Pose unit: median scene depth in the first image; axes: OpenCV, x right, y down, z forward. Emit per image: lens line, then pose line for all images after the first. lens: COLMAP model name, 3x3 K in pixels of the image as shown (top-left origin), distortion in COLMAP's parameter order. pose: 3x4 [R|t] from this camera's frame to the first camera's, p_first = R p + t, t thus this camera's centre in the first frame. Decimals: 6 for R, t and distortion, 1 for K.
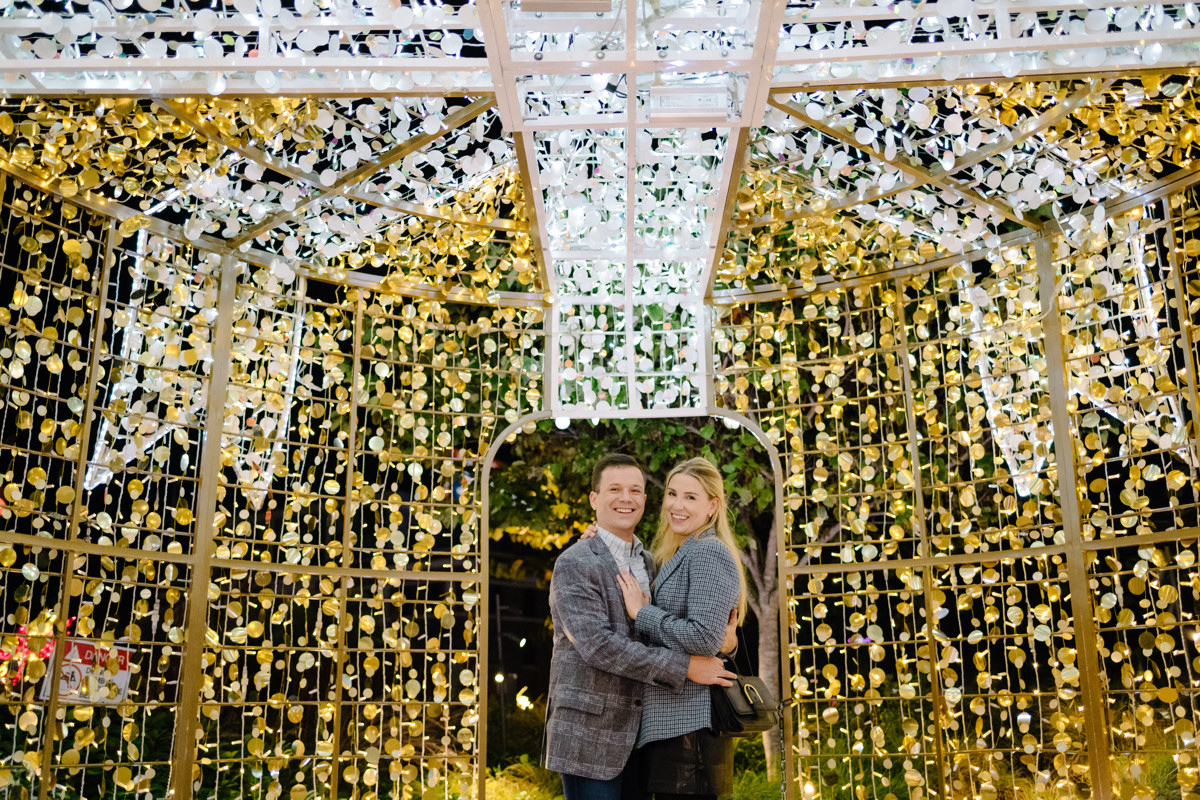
lens RADIAL K [[1191.9, 0, 598.2], [0, 1191.9, 393.8], [0, 0, 1]] dist [0.004033, -0.008708]
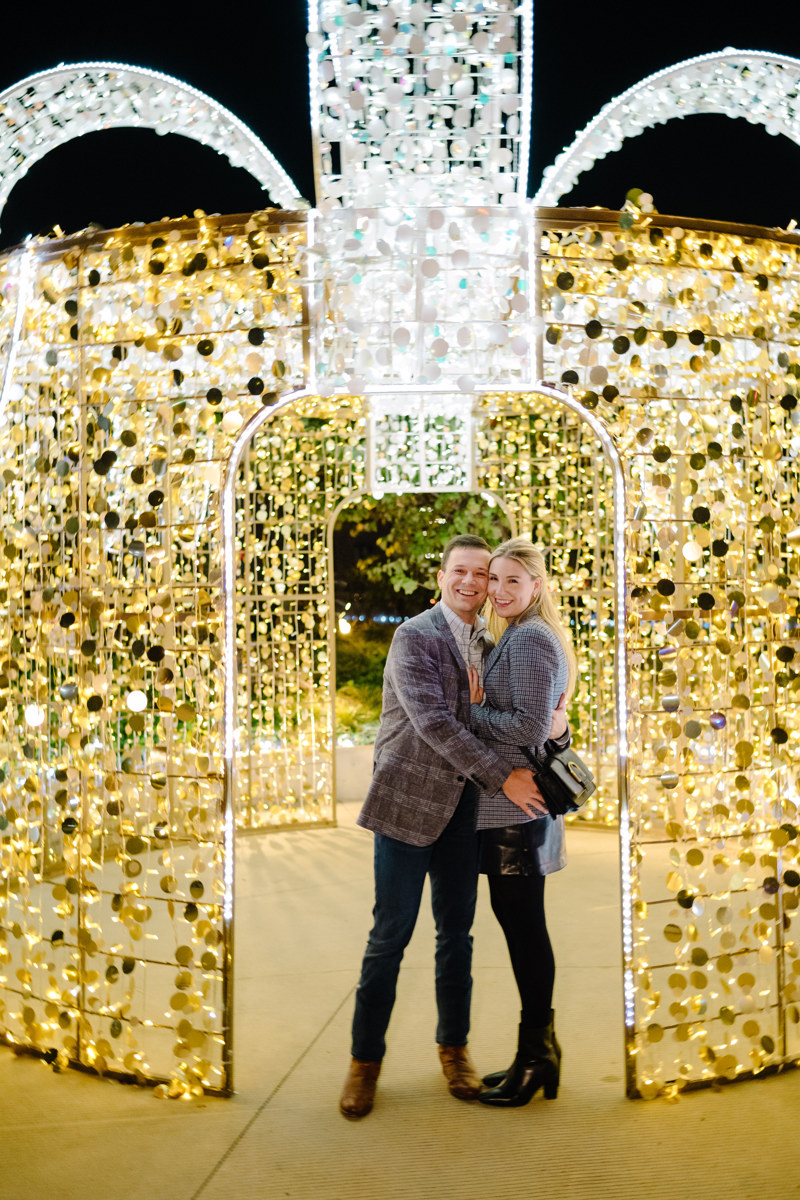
lens RADIAL K [[1226.4, 0, 418.6], [0, 1226.4, 576.7], [0, 0, 1]] dist [0.004037, -0.007575]
pose [[0.999820, -0.000521, 0.018957, -0.008113], [-0.004709, 0.961495, 0.274783, -0.331840], [-0.018370, -0.274823, 0.961319, -0.600441]]
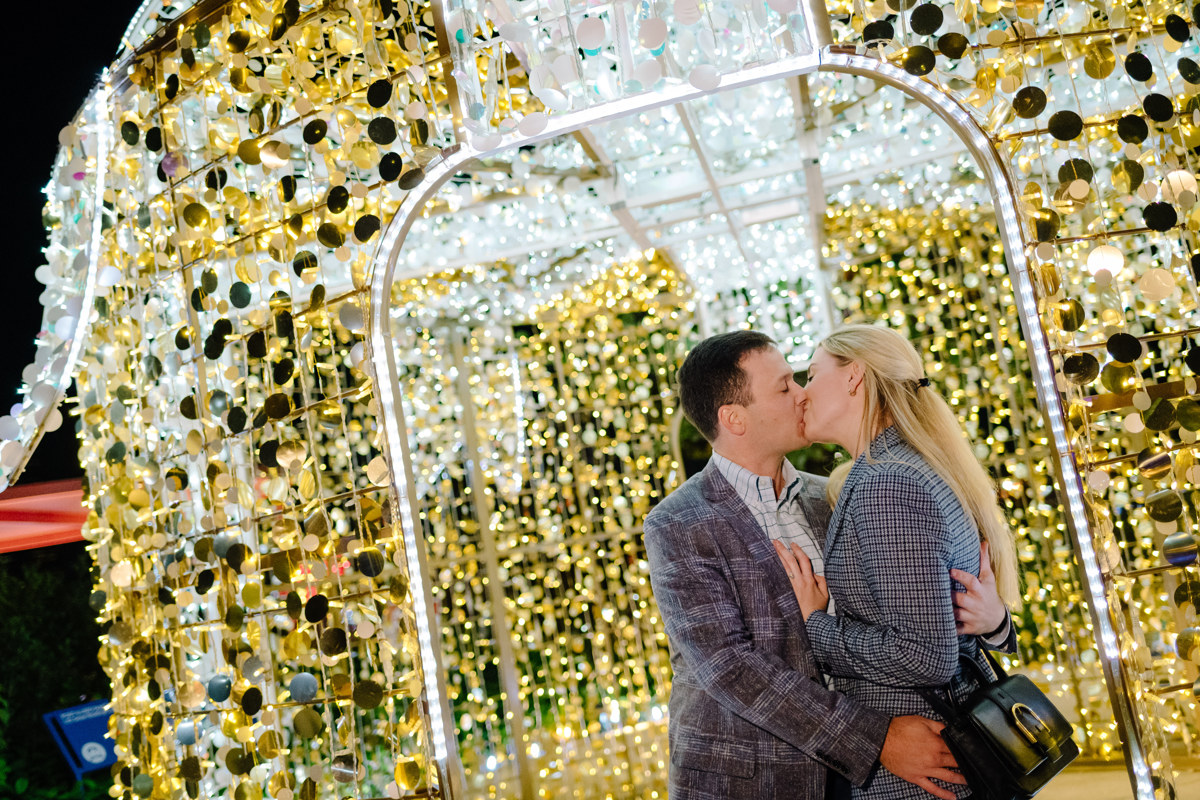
lens RADIAL K [[1226.4, 0, 603.2], [0, 1226.4, 384.5], [0, 0, 1]] dist [0.004037, -0.007575]
pose [[0.970167, -0.188984, -0.151859, 0.045732], [0.210408, 0.967512, 0.140172, -0.202477], [0.120435, -0.167943, 0.978412, -0.316576]]
